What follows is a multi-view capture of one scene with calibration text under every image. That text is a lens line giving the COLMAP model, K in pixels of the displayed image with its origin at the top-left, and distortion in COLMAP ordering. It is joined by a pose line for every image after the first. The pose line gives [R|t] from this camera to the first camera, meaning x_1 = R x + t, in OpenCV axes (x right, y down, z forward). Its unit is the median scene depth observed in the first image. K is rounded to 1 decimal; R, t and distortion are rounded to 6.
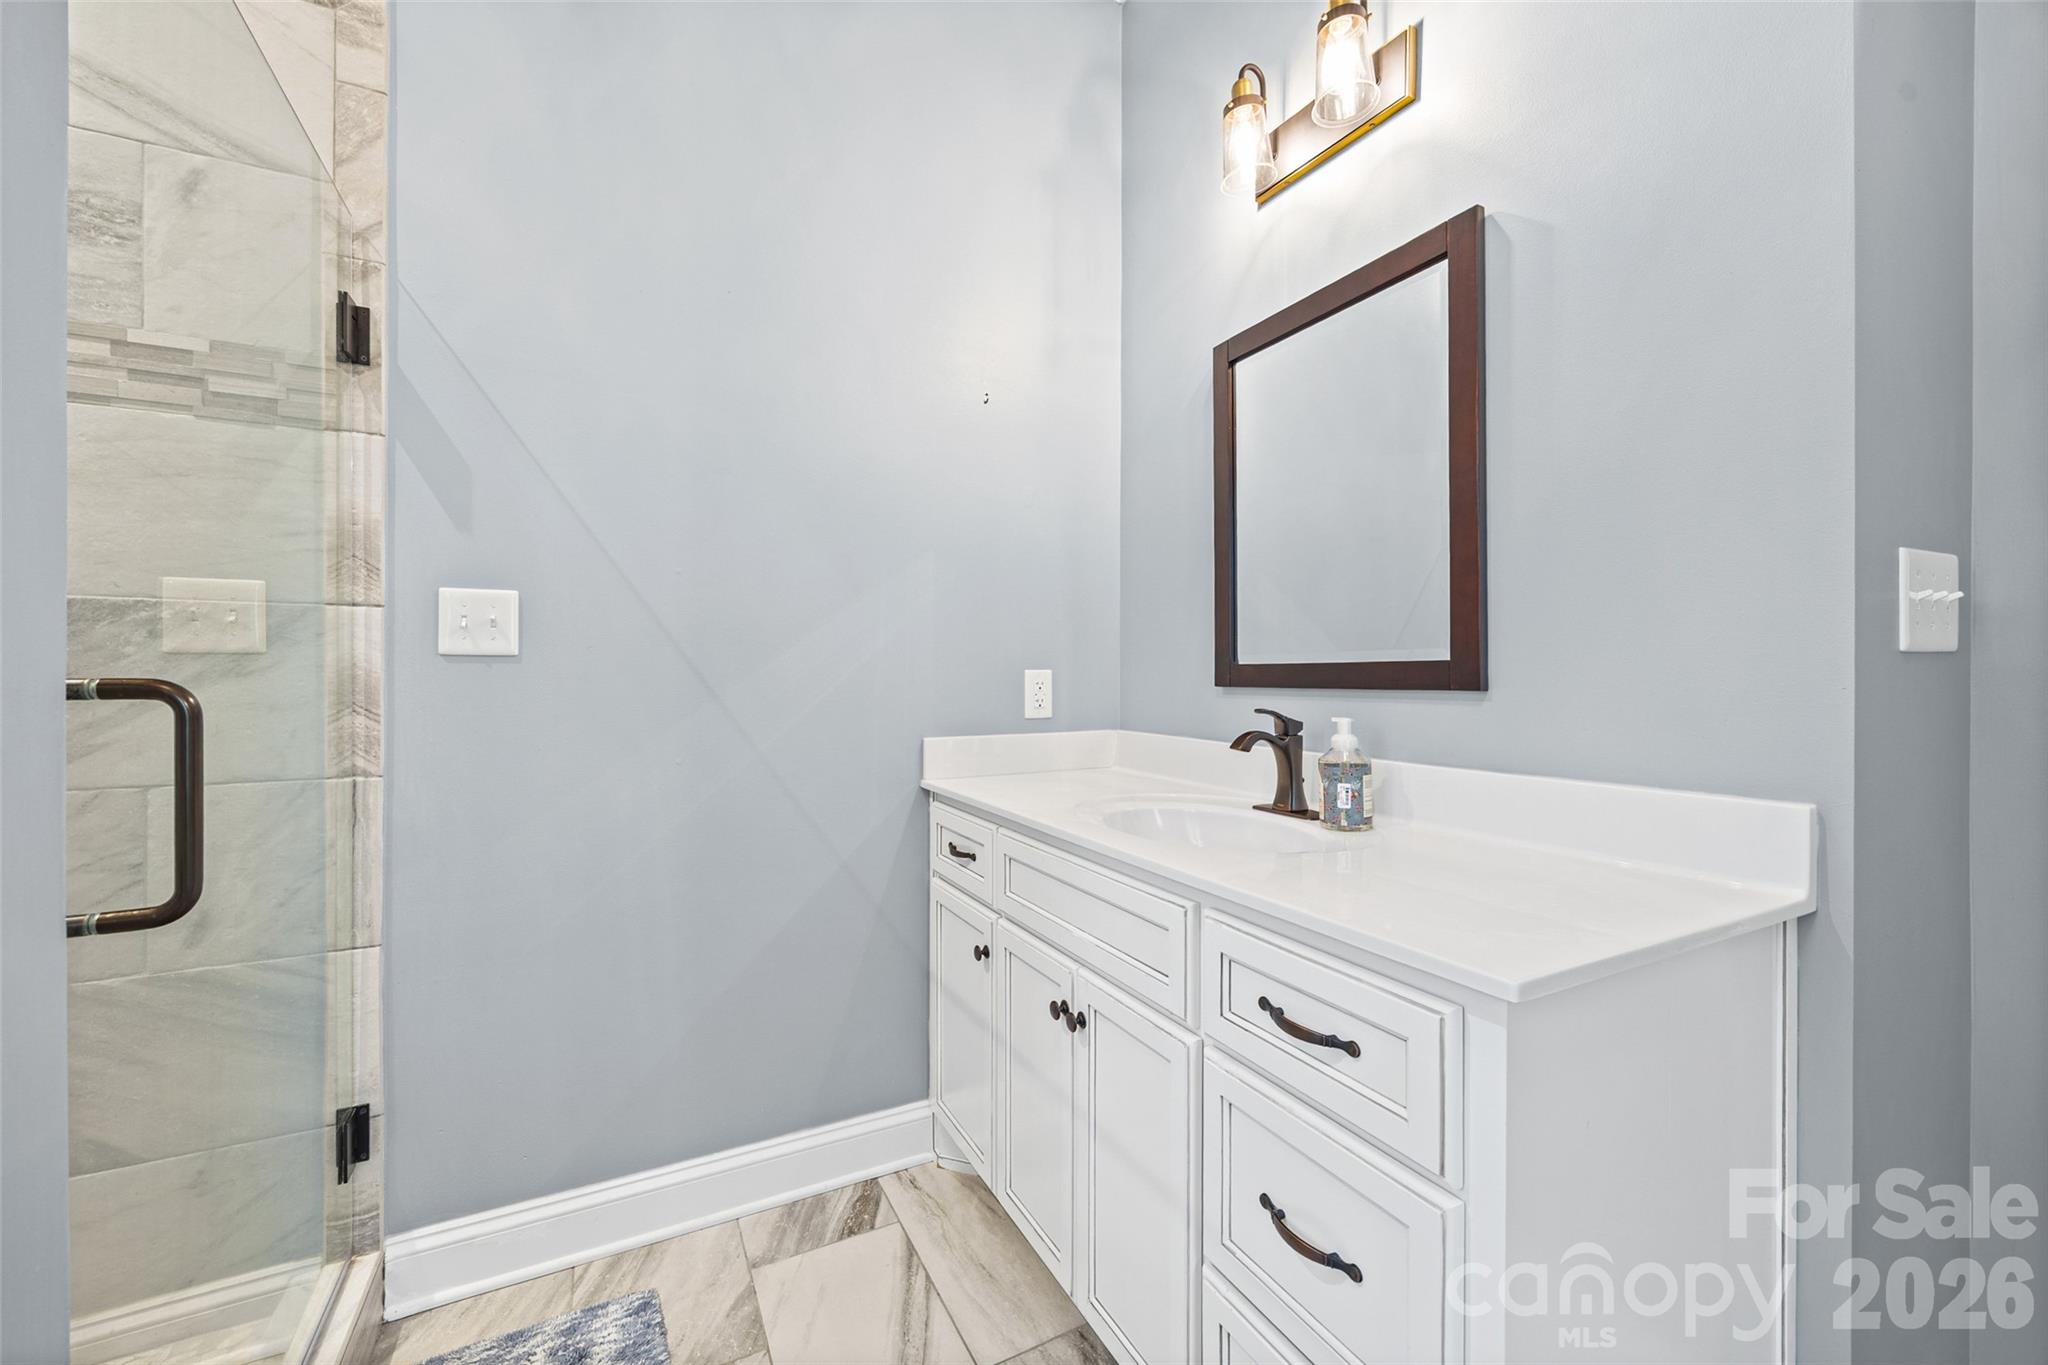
lens RADIAL K [[784.0, 0, 1019.1], [0, 784.0, 673.2], [0, 0, 1]] dist [-0.002025, 0.000054]
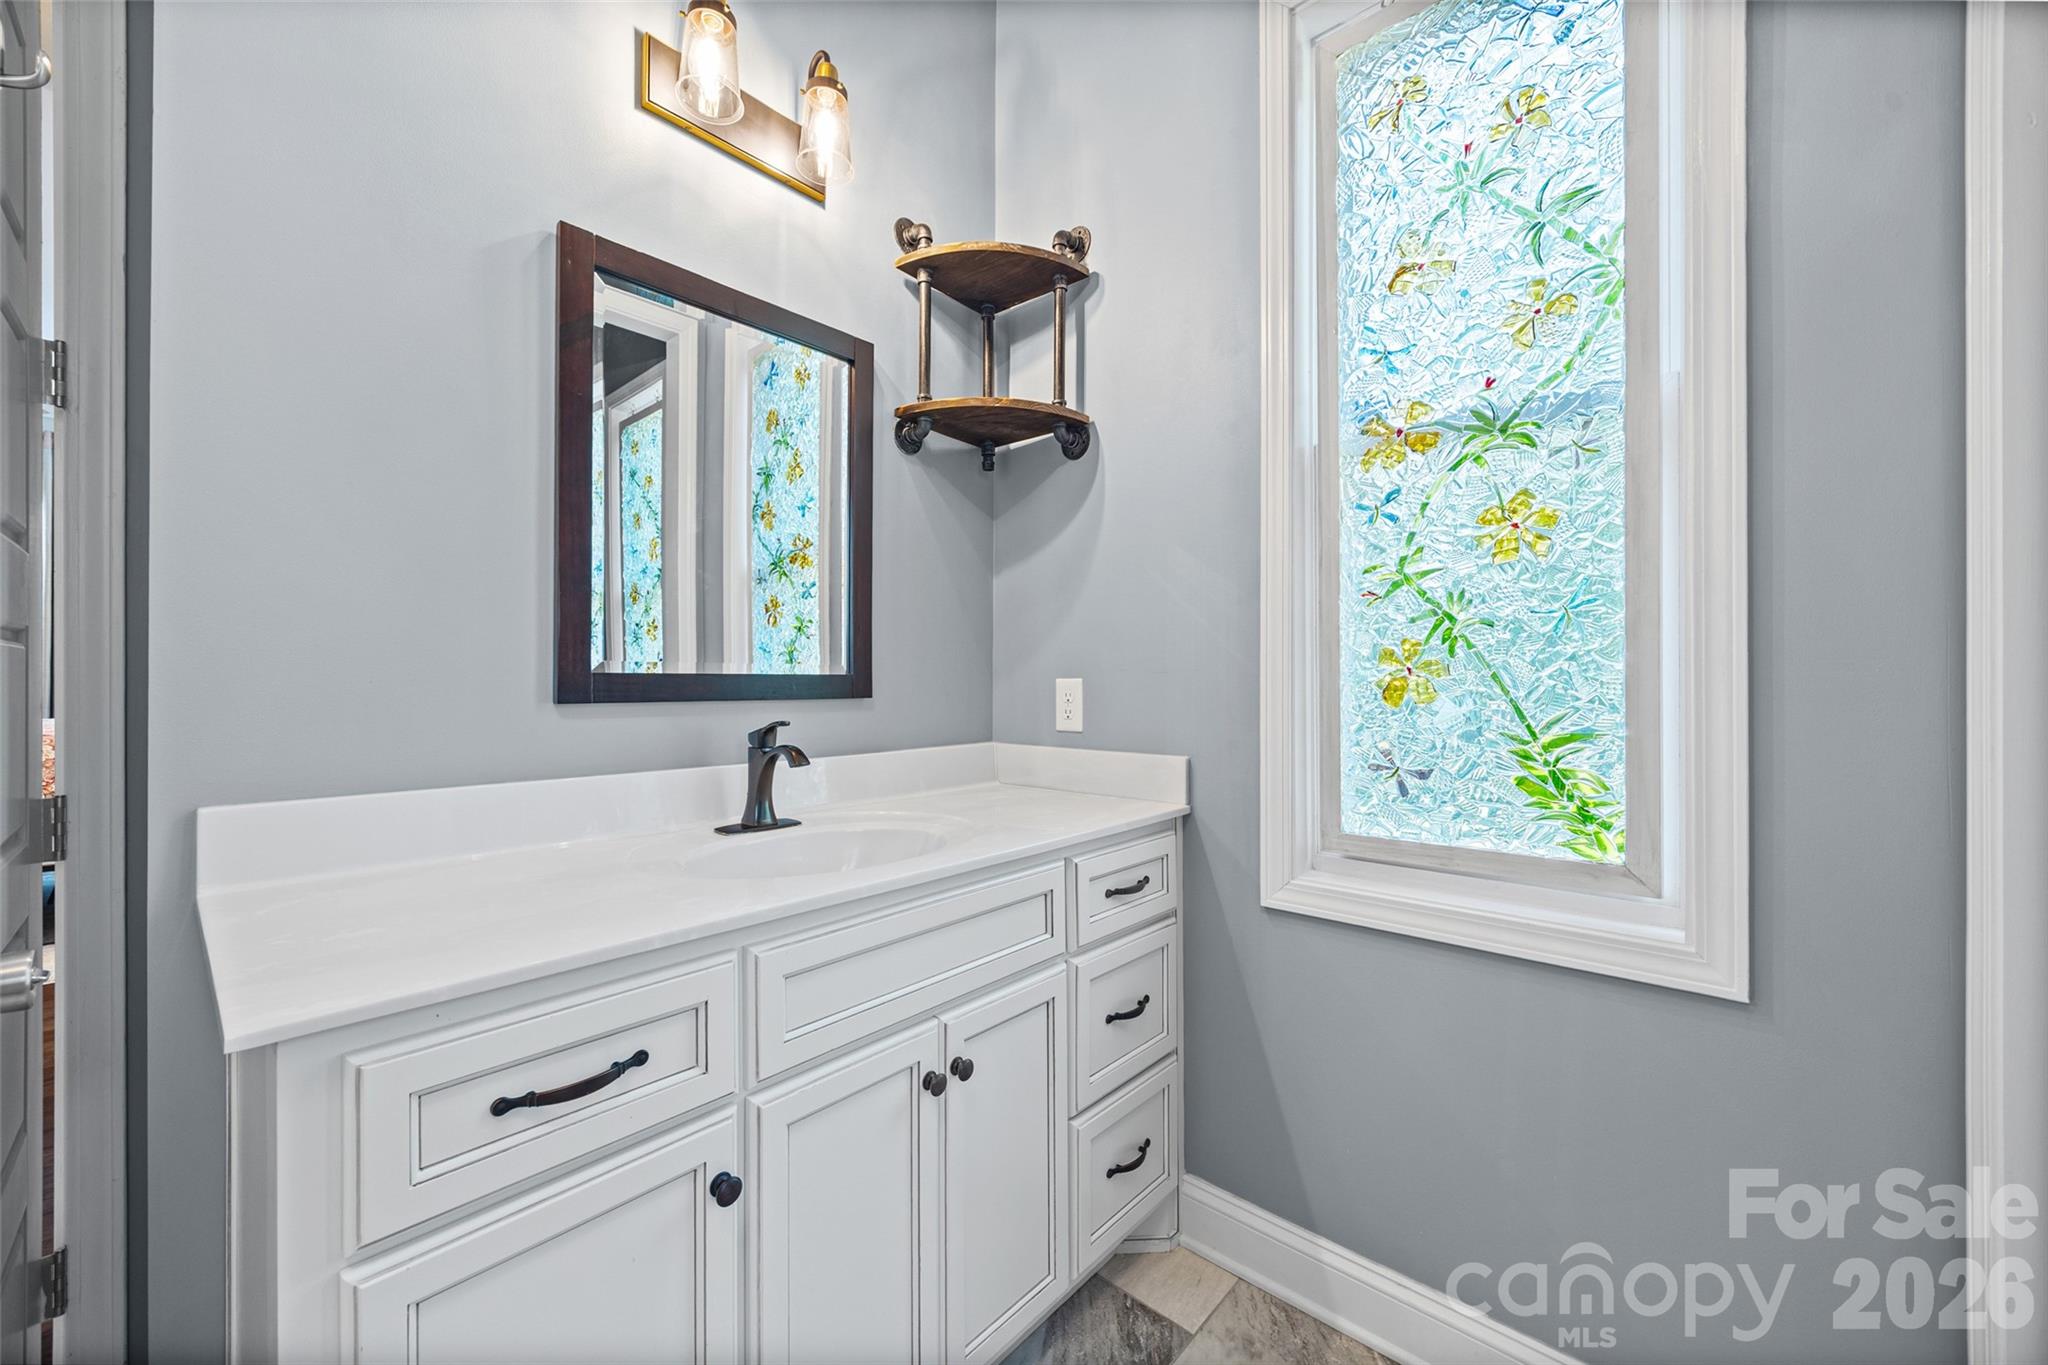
lens RADIAL K [[784.0, 0, 1020.3], [0, 784.0, 682.2], [0, 0, 1]] dist [-0.002025, 0.000054]
pose [[-0.350192, 0.006001, 0.936659, -0.860842], [0.005111, 0.999977, -0.004496, 0.004348], [-0.936664, 0.003212, -0.350214, 1.344963]]
